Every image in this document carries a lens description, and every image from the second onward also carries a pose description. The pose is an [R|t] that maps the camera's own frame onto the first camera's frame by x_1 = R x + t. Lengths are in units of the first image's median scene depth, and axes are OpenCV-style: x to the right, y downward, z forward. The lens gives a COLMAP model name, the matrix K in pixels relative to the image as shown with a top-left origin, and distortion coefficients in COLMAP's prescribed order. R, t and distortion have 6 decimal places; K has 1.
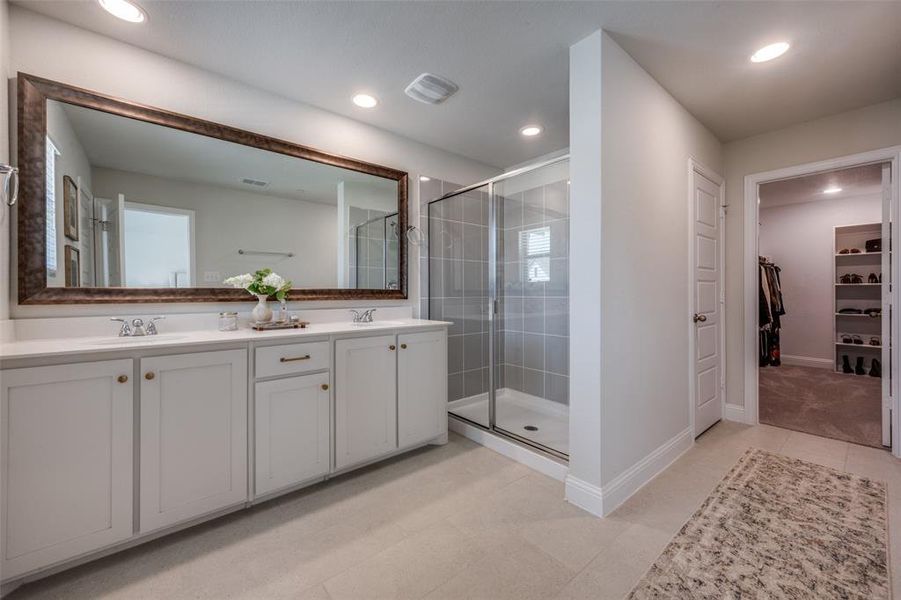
lens RADIAL K [[350.4, 0, 448.1], [0, 350.4, 300.3], [0, 0, 1]] dist [0.003104, -0.000032]
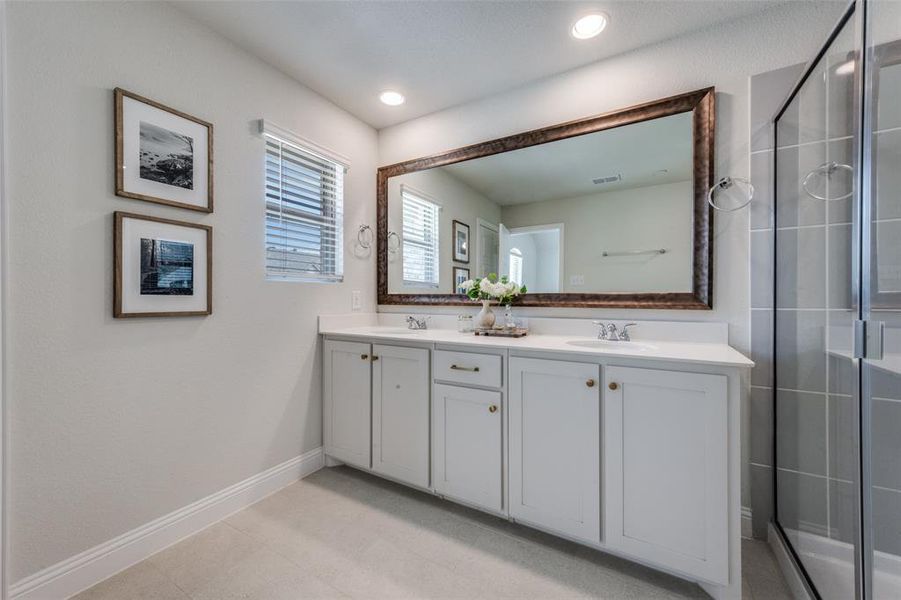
lens RADIAL K [[361.5, 0, 450.5], [0, 361.5, 300.0], [0, 0, 1]] dist [-0.001925, 0.000032]
pose [[0.328852, 0.006637, -0.944358, 0.302144], [-0.025112, 0.999683, -0.001719, -0.008225], [0.944048, 0.024280, 0.328914, 0.418568]]
